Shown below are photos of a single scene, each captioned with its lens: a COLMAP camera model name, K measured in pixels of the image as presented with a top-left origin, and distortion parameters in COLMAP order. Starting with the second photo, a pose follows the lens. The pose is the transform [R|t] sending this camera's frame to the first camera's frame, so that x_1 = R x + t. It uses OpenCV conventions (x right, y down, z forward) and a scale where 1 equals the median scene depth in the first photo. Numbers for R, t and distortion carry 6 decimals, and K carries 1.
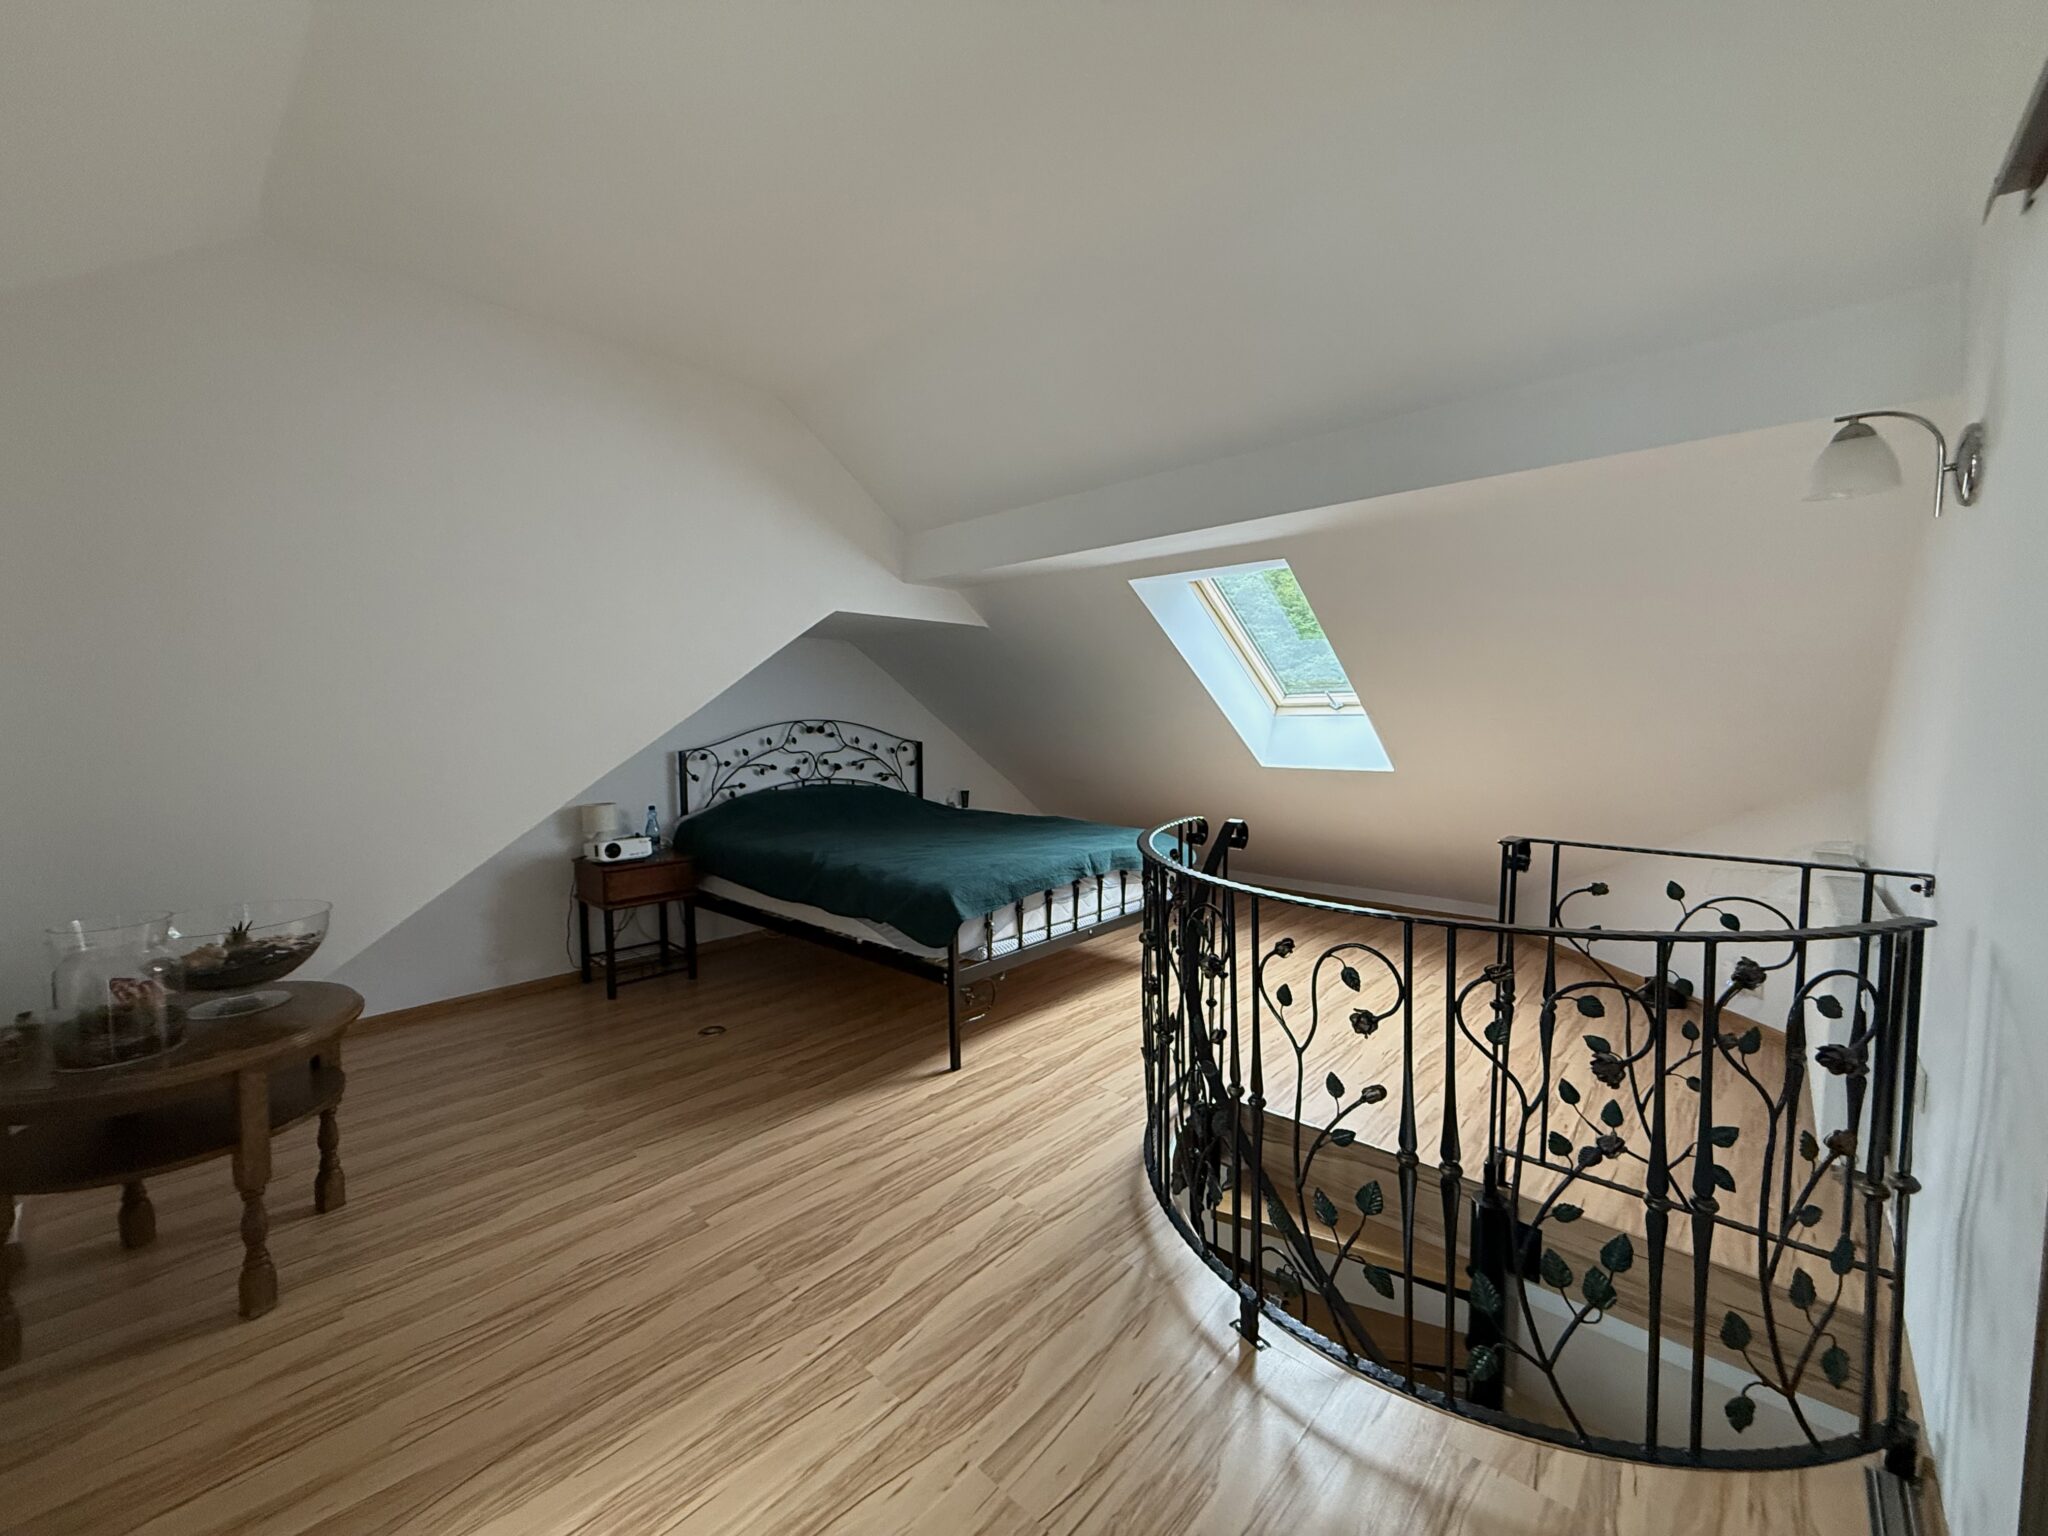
lens RADIAL K [[814.9, 0, 1024.0], [0, 814.9, 768.0], [0, 0, 1]] dist [0.000098, -0.000013]
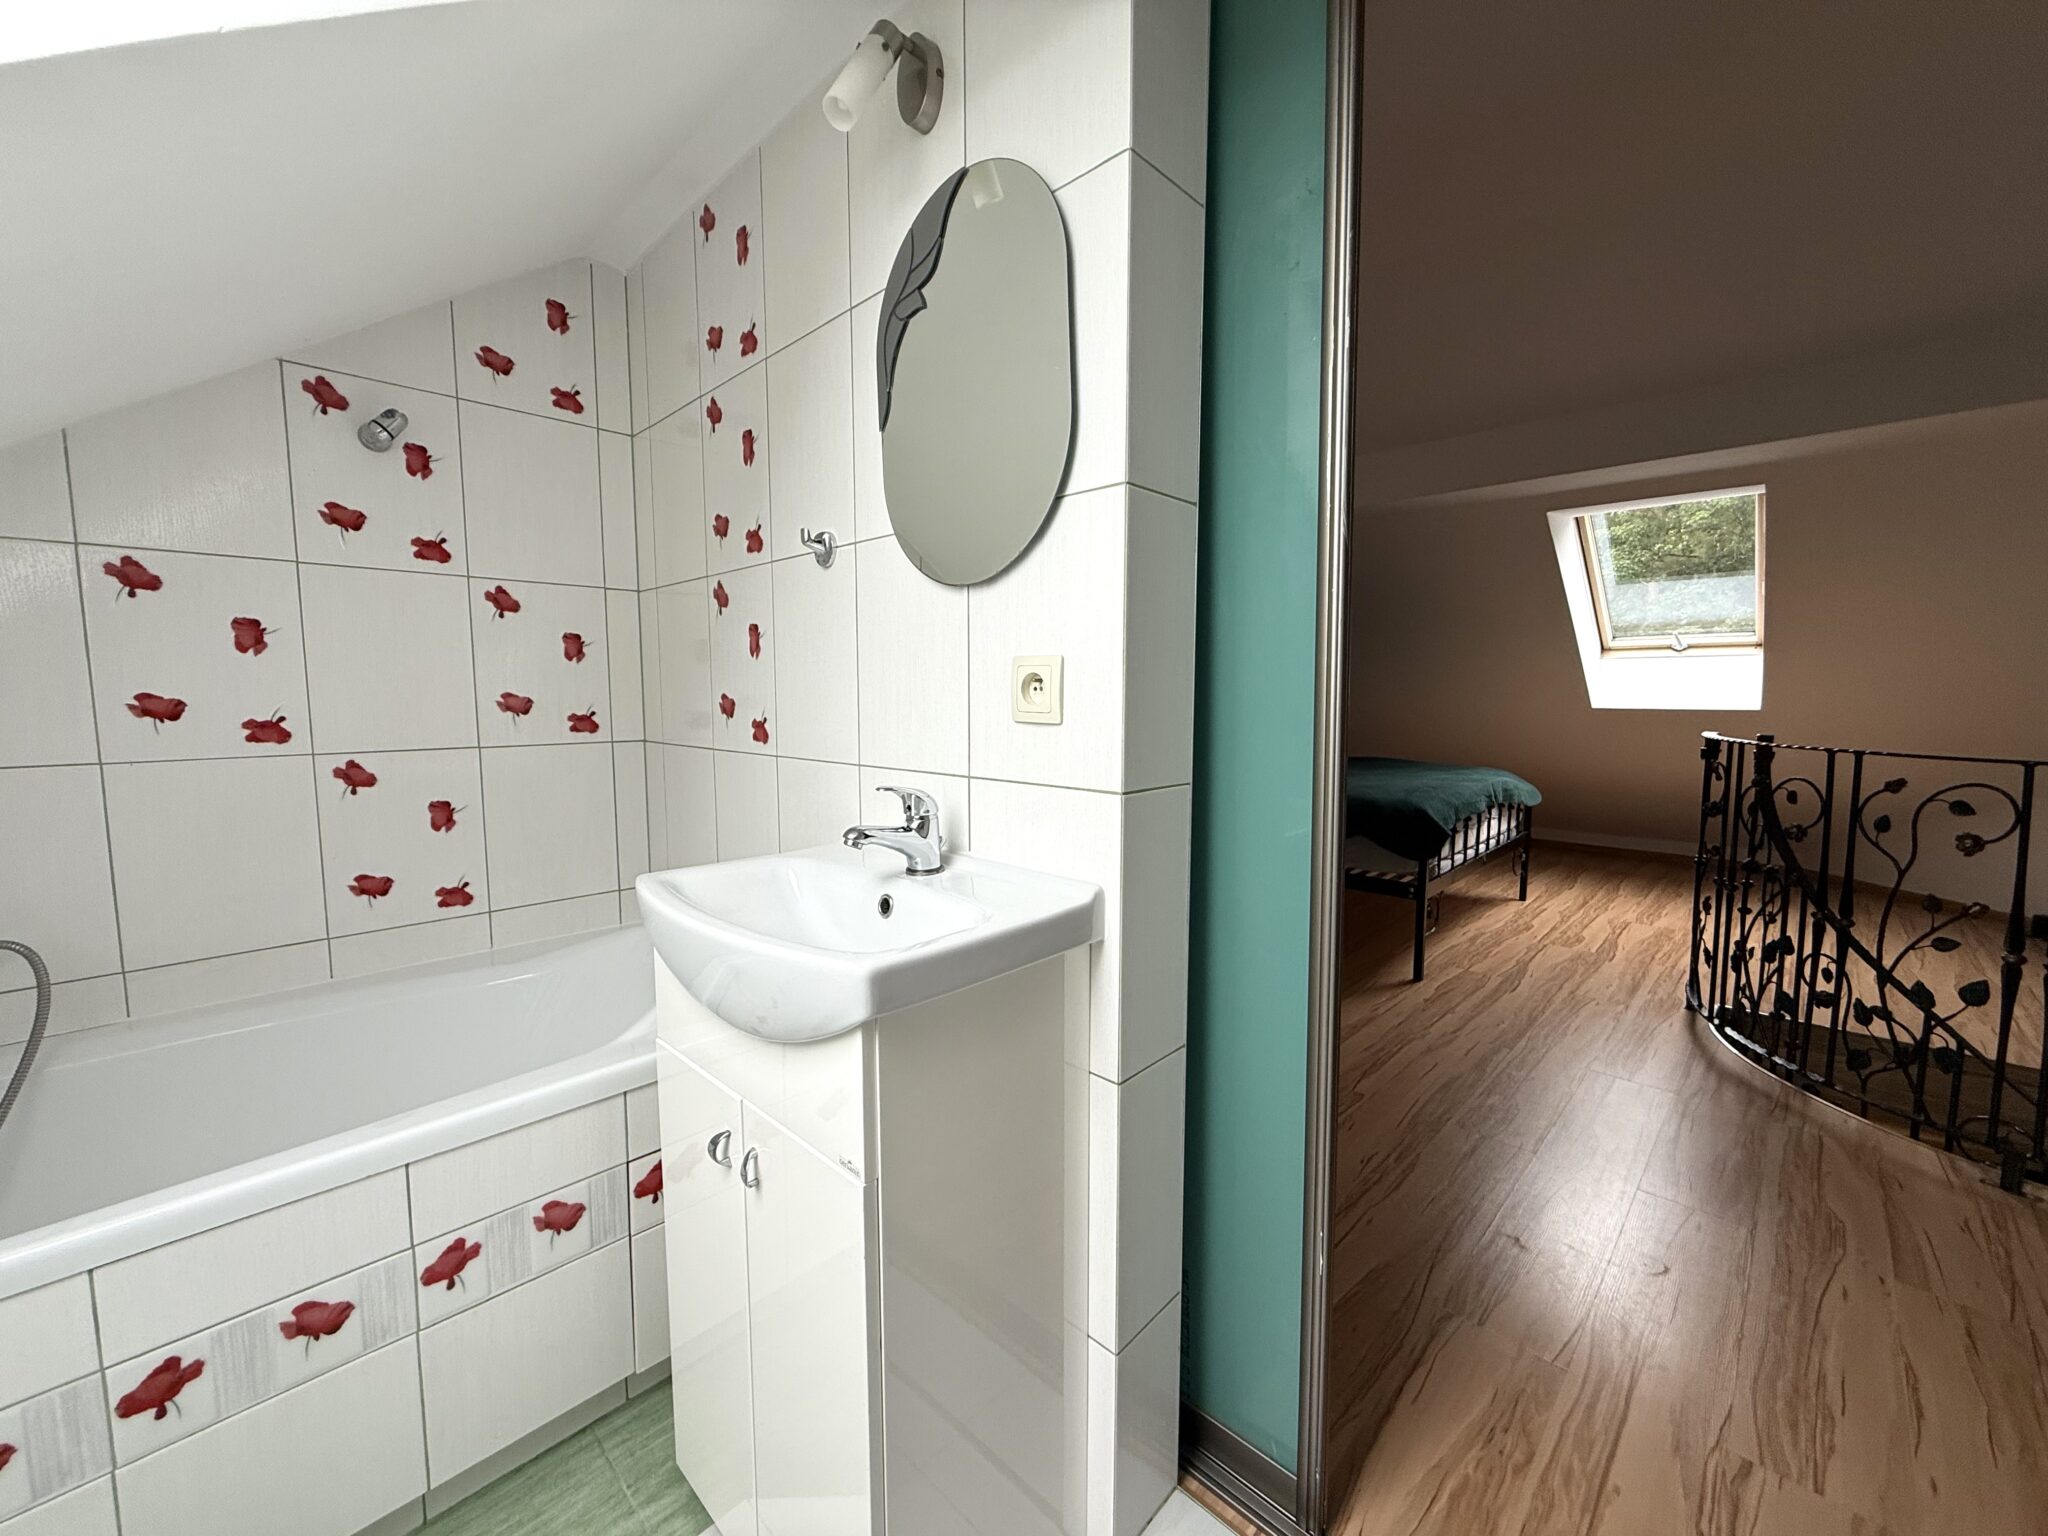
lens RADIAL K [[825.4, 0, 1024.0], [0, 825.4, 768.0], [0, 0, 1]] dist [0.001991, 0.000108]
pose [[0.999480, 0.017944, -0.026778, -0.396816], [-0.016852, 0.999039, 0.040453, 0.045713], [0.027478, -0.039981, 0.998823, -0.041107]]
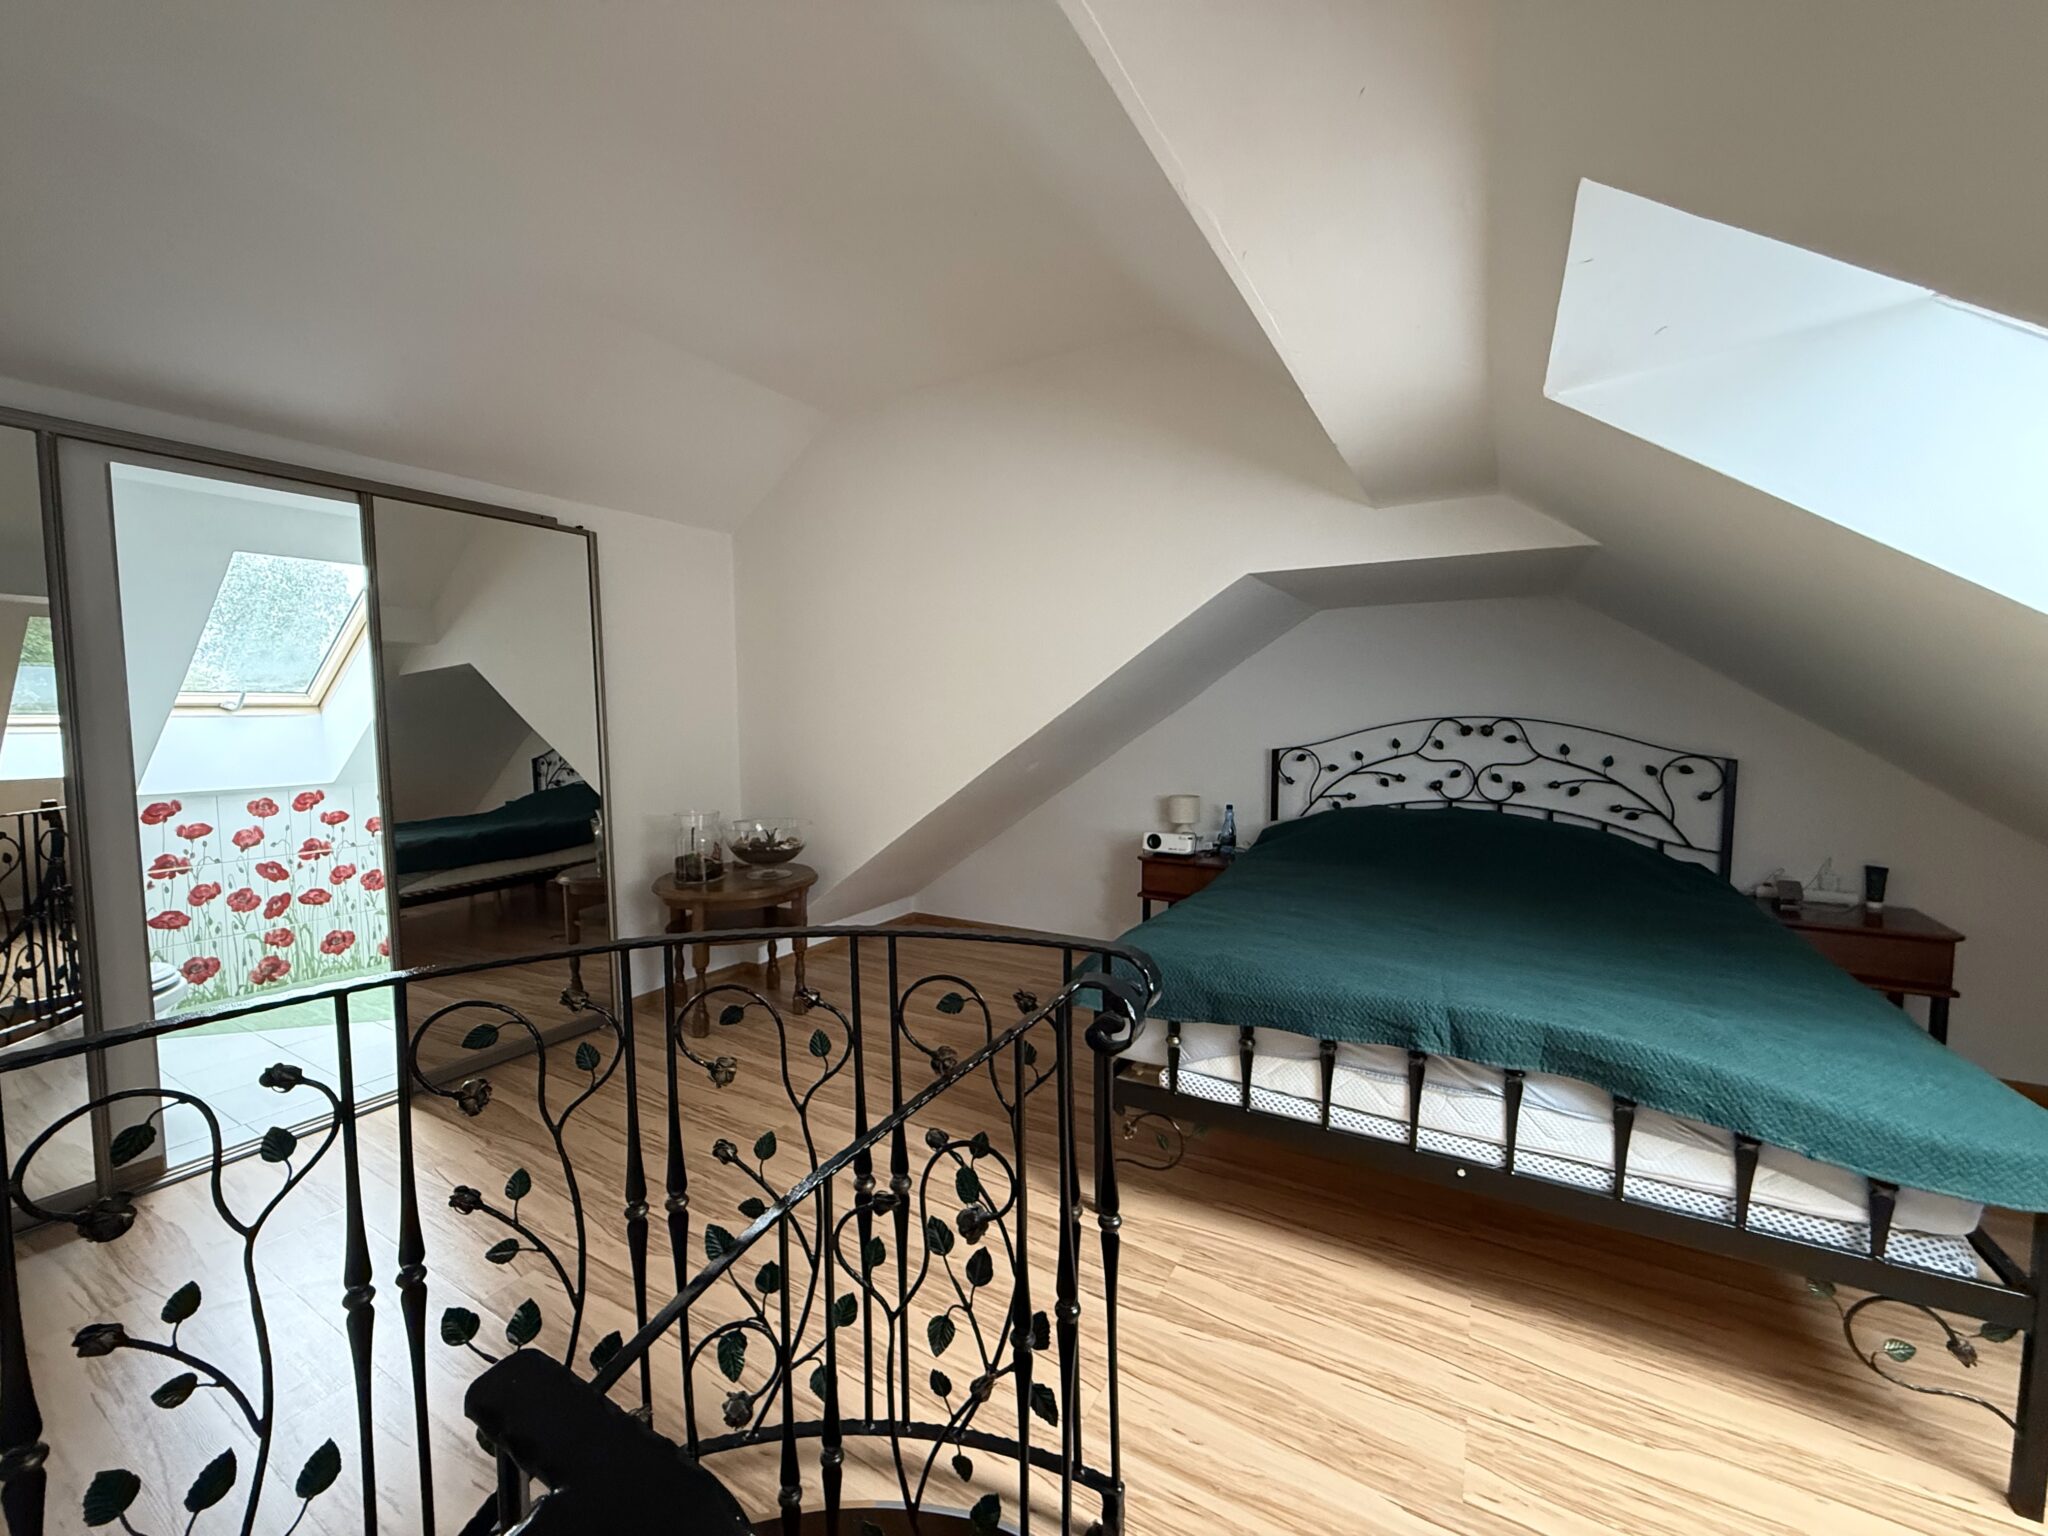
lens RADIAL K [[825.4, 0, 1024.0], [0, 825.4, 768.0], [0, 0, 1]] dist [0.001991, 0.000108]
pose [[0.209723, 0.079182, -0.974549, 0.404126], [-0.062488, 0.995763, 0.067458, -0.043812], [0.975762, 0.046750, 0.213782, 0.533031]]
